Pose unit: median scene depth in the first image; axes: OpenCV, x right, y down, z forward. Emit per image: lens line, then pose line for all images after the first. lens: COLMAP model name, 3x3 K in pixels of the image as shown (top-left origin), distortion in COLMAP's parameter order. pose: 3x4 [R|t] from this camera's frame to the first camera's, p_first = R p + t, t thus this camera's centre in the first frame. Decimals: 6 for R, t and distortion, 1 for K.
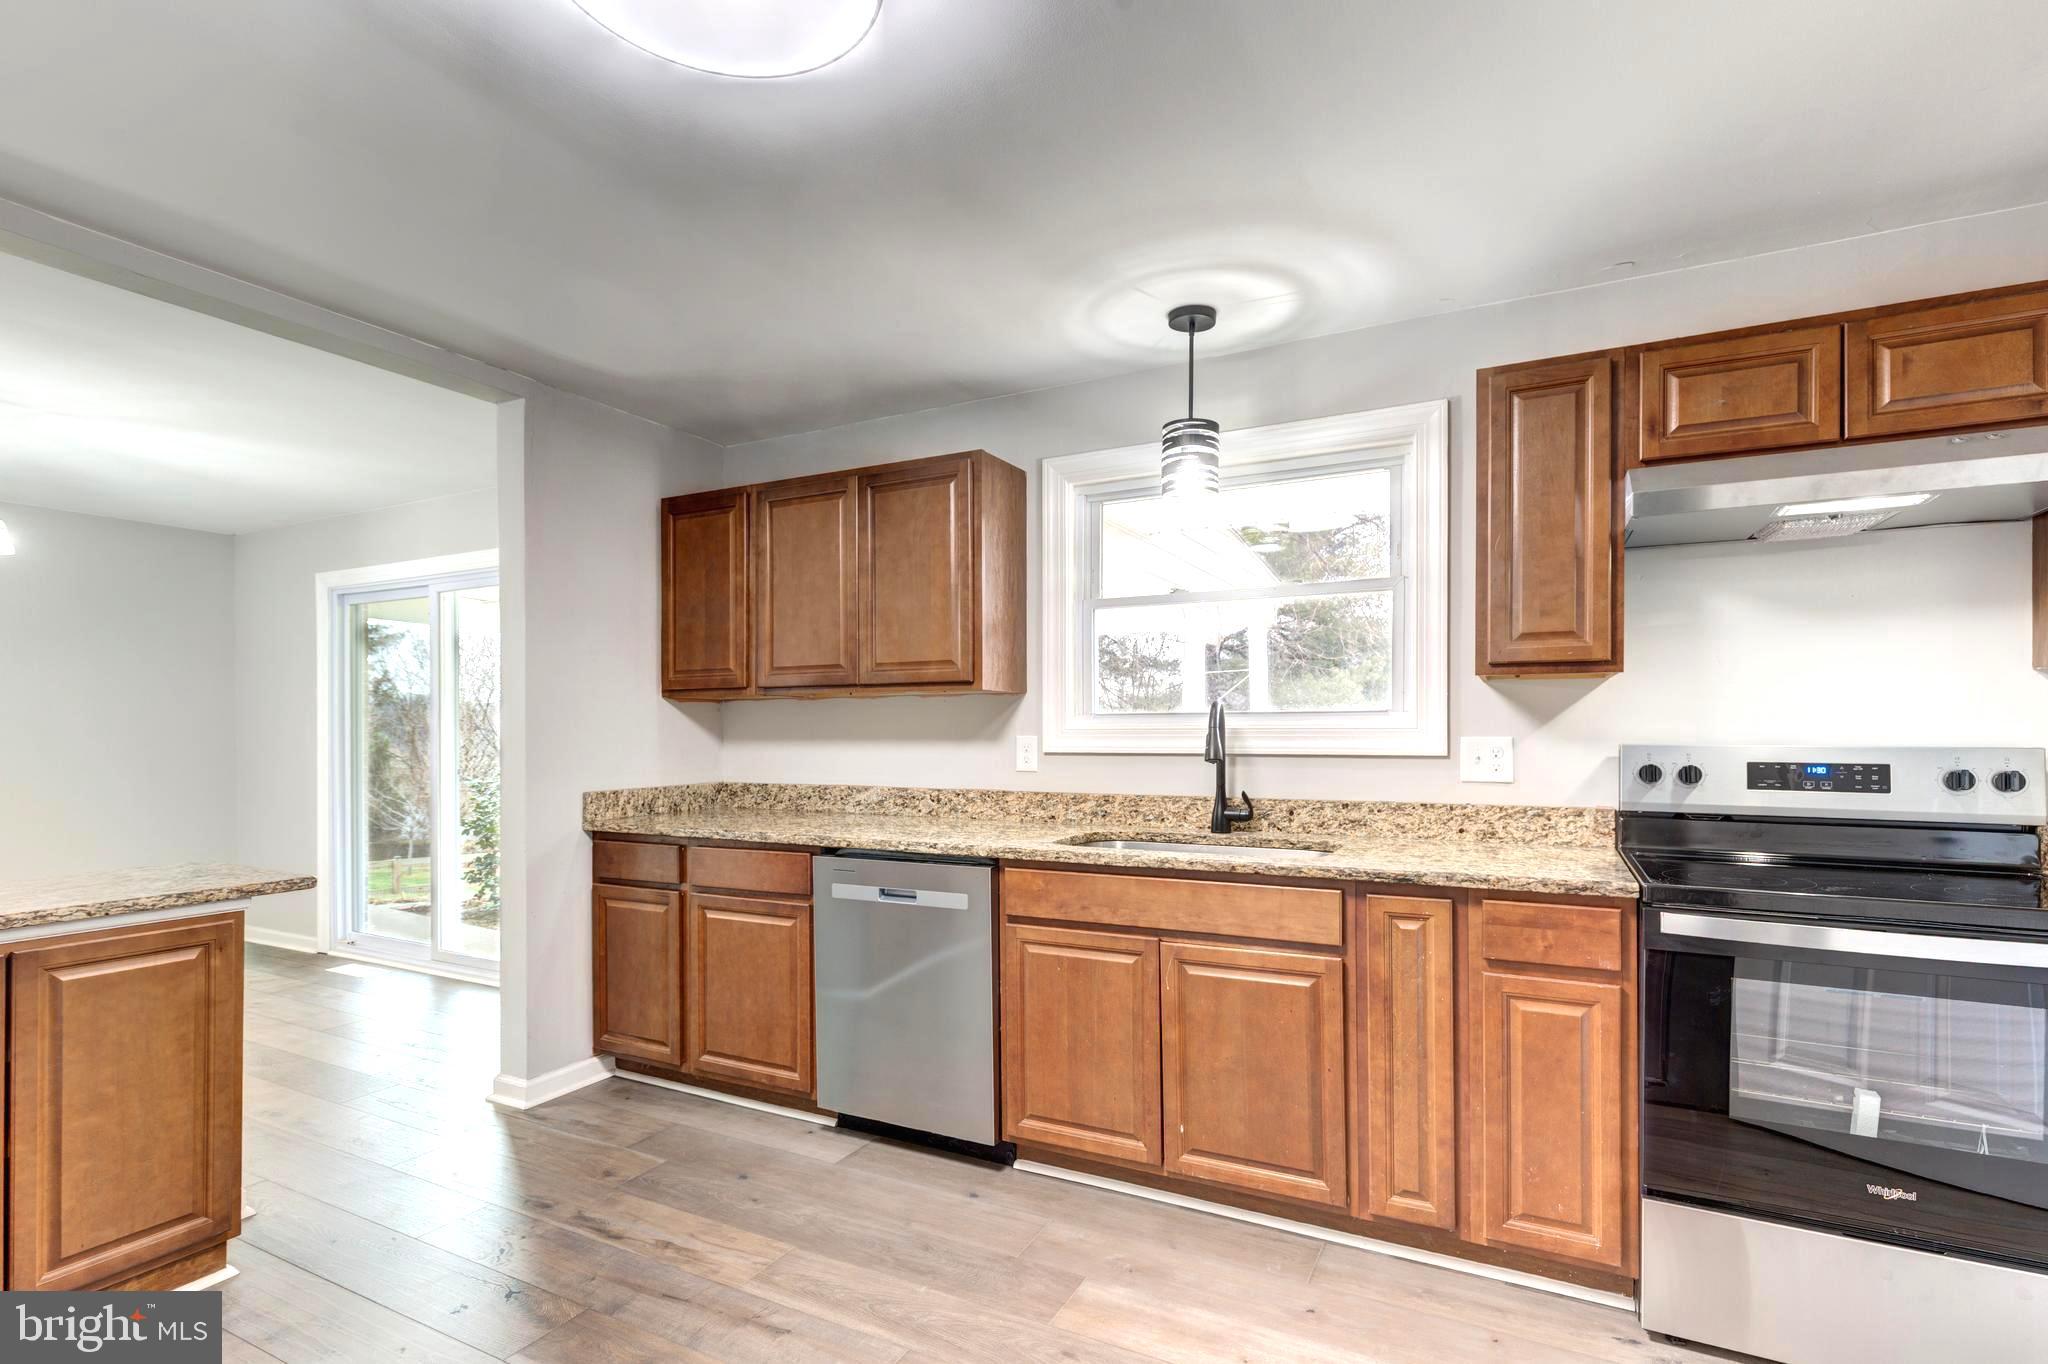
lens RADIAL K [[948.0, 0, 1023.3], [0, 948.0, 727.0], [0, 0, 1]] dist [0.004951, -0.000234]
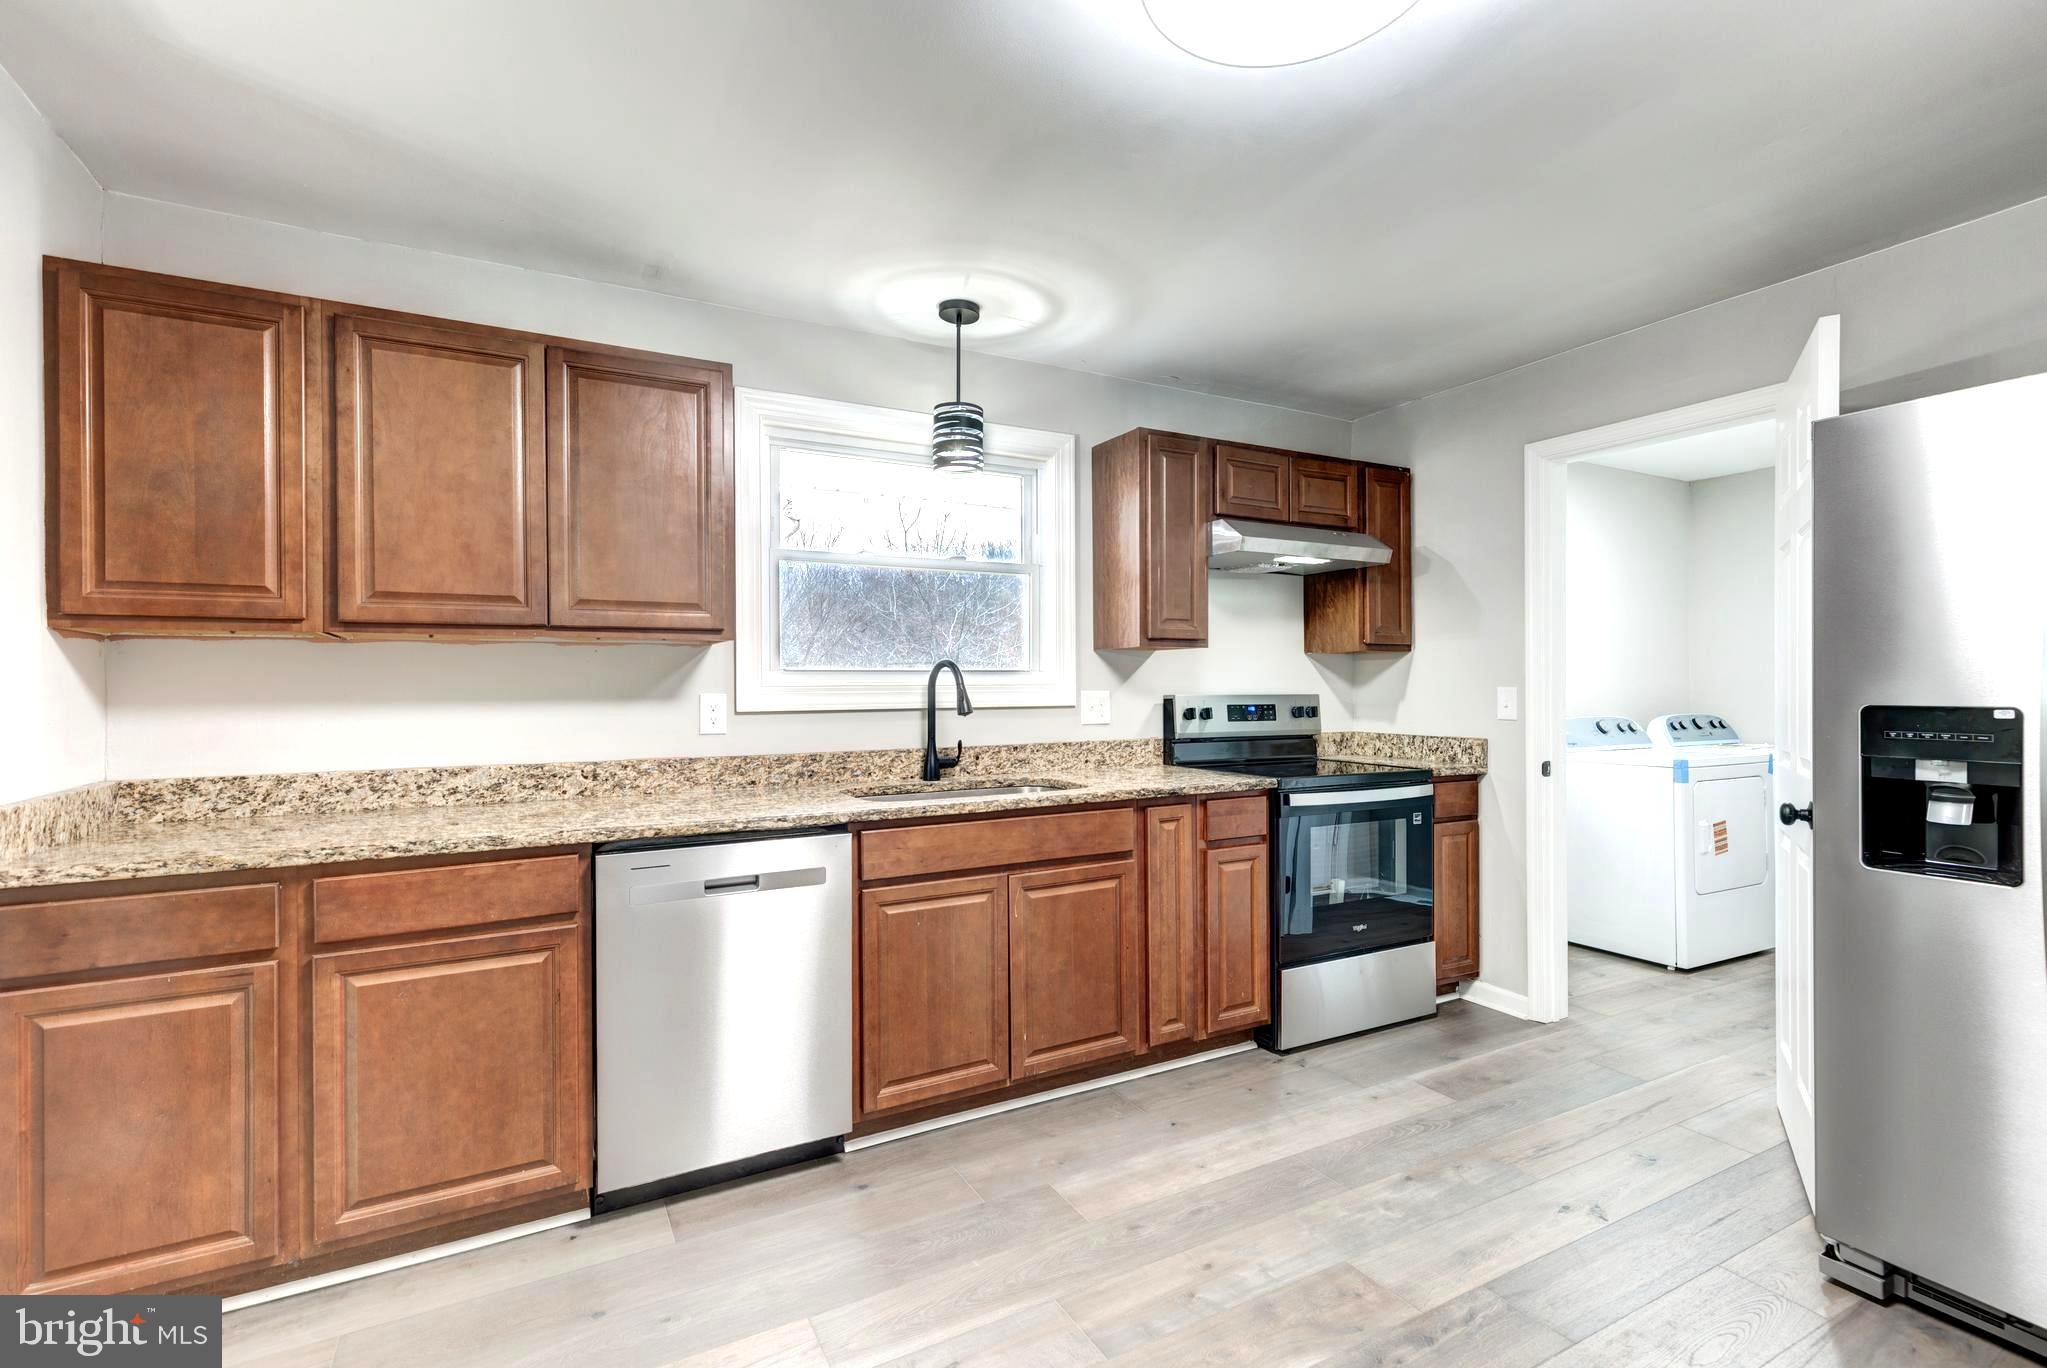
lens RADIAL K [[953.7, 0, 995.8], [0, 953.7, 685.1], [0, 0, 1]] dist [0.013554, -0.000441]
pose [[0.565792, 0.000620, 0.824548, -0.704911], [0.002465, 0.999994, -0.002443, 0.004744], [-0.824545, 0.003414, 0.565787, 0.338426]]
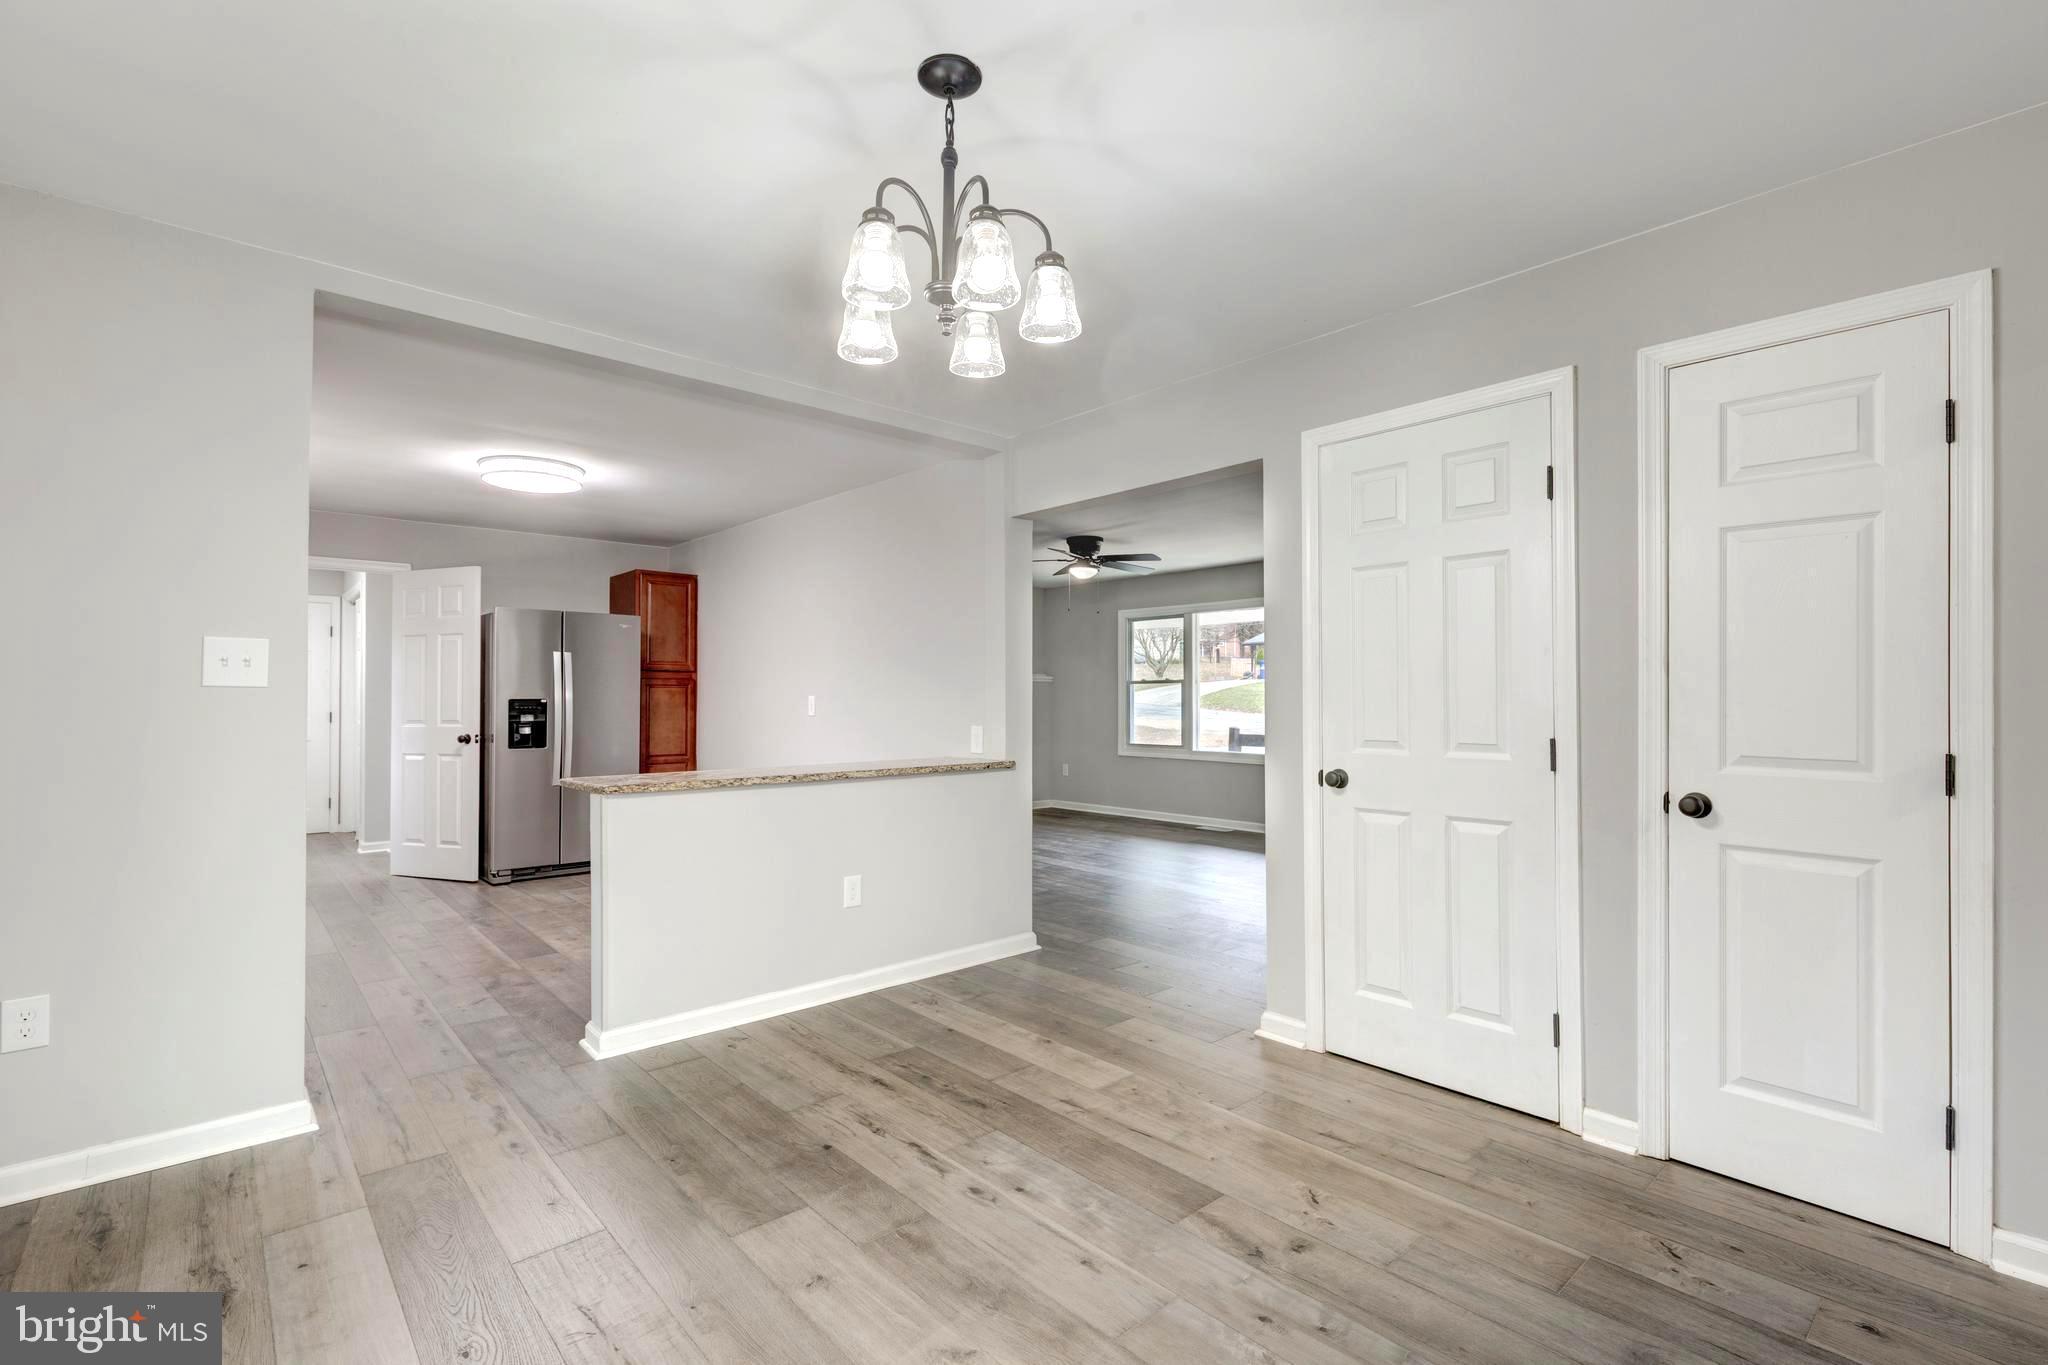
lens RADIAL K [[921.6, 0, 1024.7], [0, 921.6, 690.6], [0, 0, 1]] dist [0.000180, 0.000030]
pose [[-0.931937, 0.006628, 0.362560, -1.679429], [0.002946, 0.999938, -0.010707, 0.025835], [-0.362609, -0.008910, -0.931899, 1.788124]]
